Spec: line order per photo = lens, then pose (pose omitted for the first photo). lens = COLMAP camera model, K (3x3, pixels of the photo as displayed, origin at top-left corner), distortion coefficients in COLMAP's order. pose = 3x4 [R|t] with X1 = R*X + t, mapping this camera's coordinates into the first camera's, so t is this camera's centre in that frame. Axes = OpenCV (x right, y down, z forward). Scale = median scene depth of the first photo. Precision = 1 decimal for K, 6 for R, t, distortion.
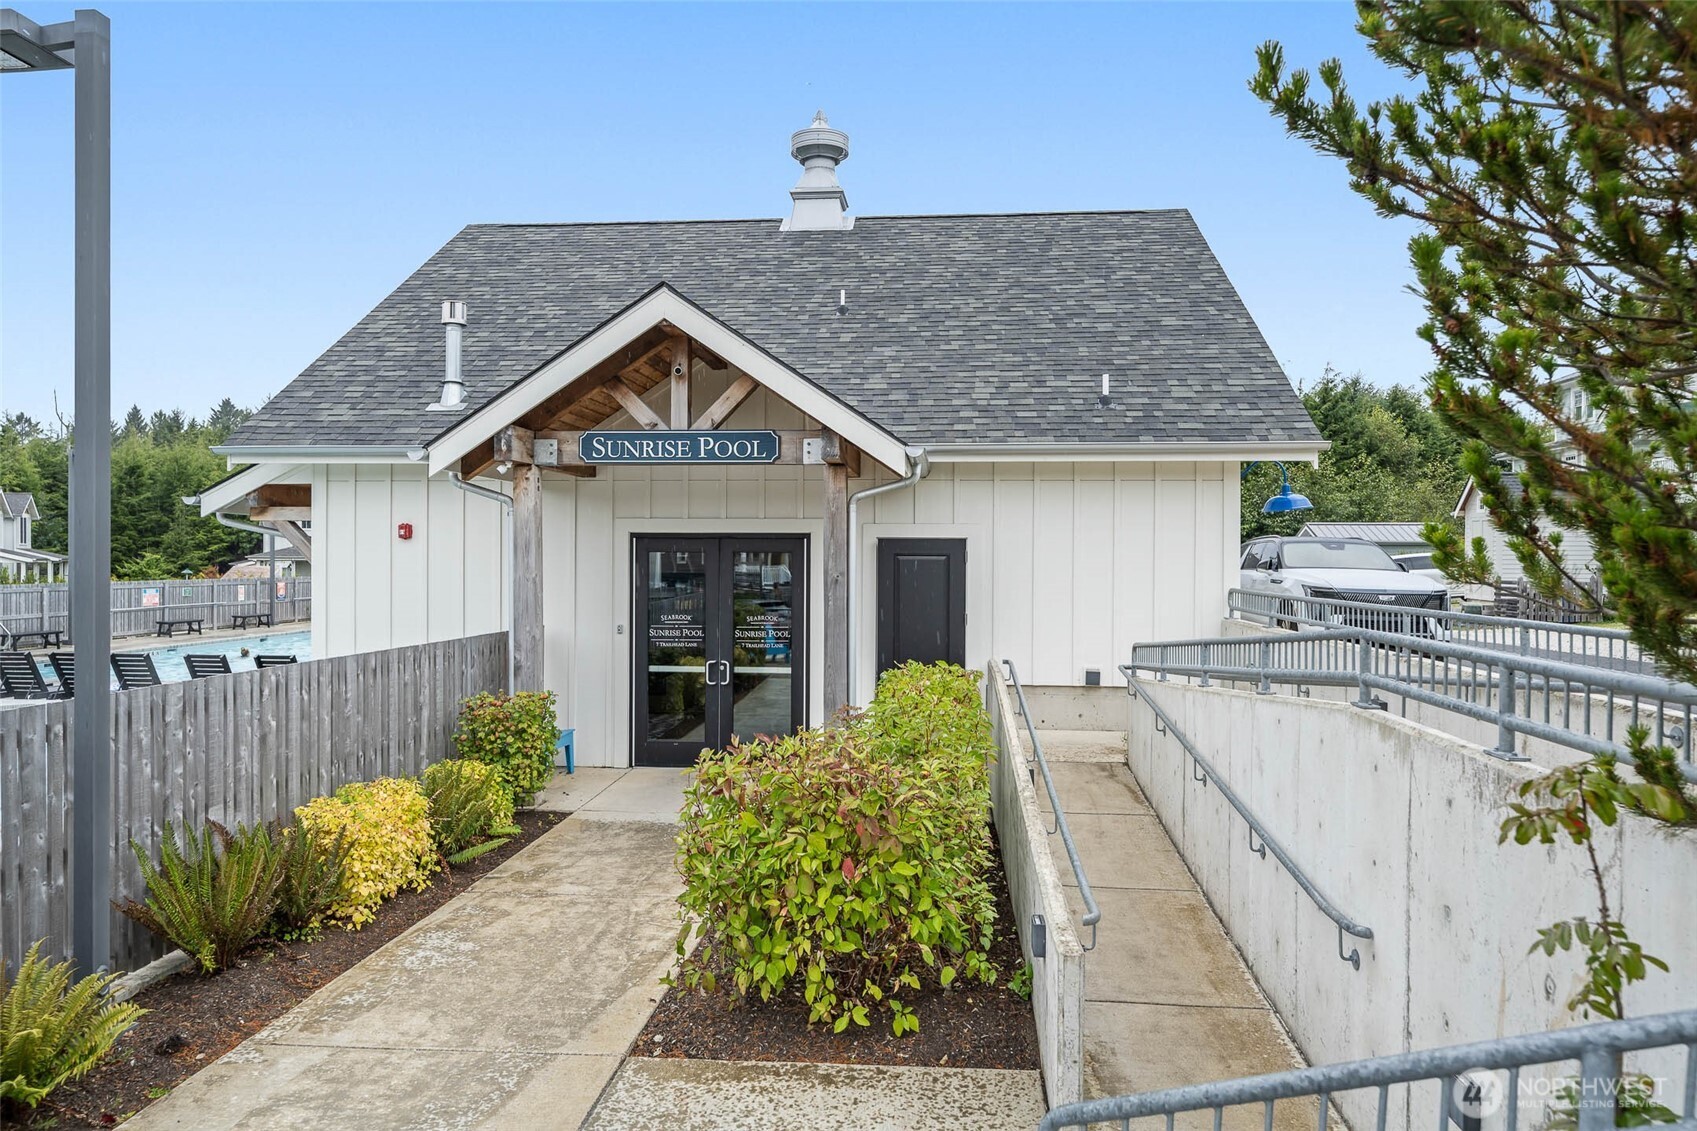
lens RADIAL K [[1162.9, 0, 851.6], [0, 1162.9, 565.4], [0, 0, 1]] dist [0.008552, 0.001548]
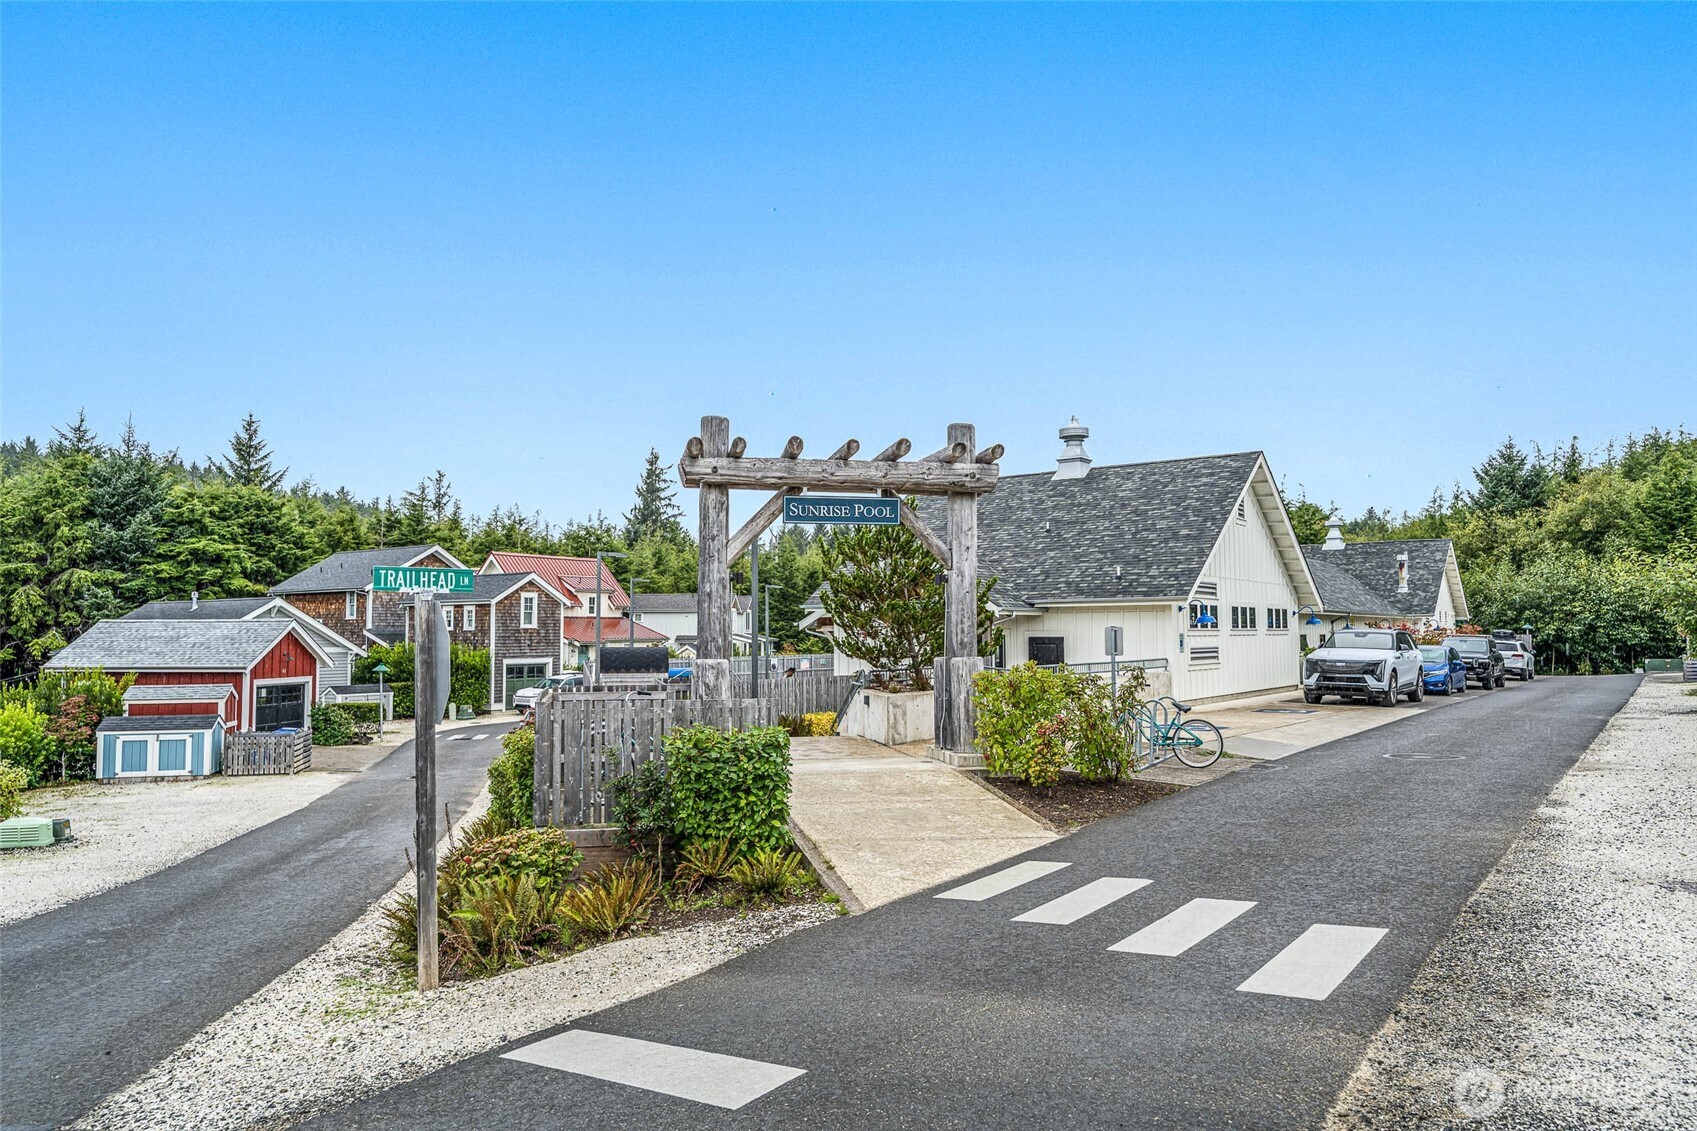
lens RADIAL K [[1162.9, 0, 849.5], [0, 1162.9, 566.5], [0, 0, 1]] dist [0.008552, 0.001548]
pose [[0.862357, -0.037010, -0.504946, 0.643202], [0.004721, 0.997869, -0.065076, -0.009619], [0.506279, 0.053735, 0.860694, -0.894204]]
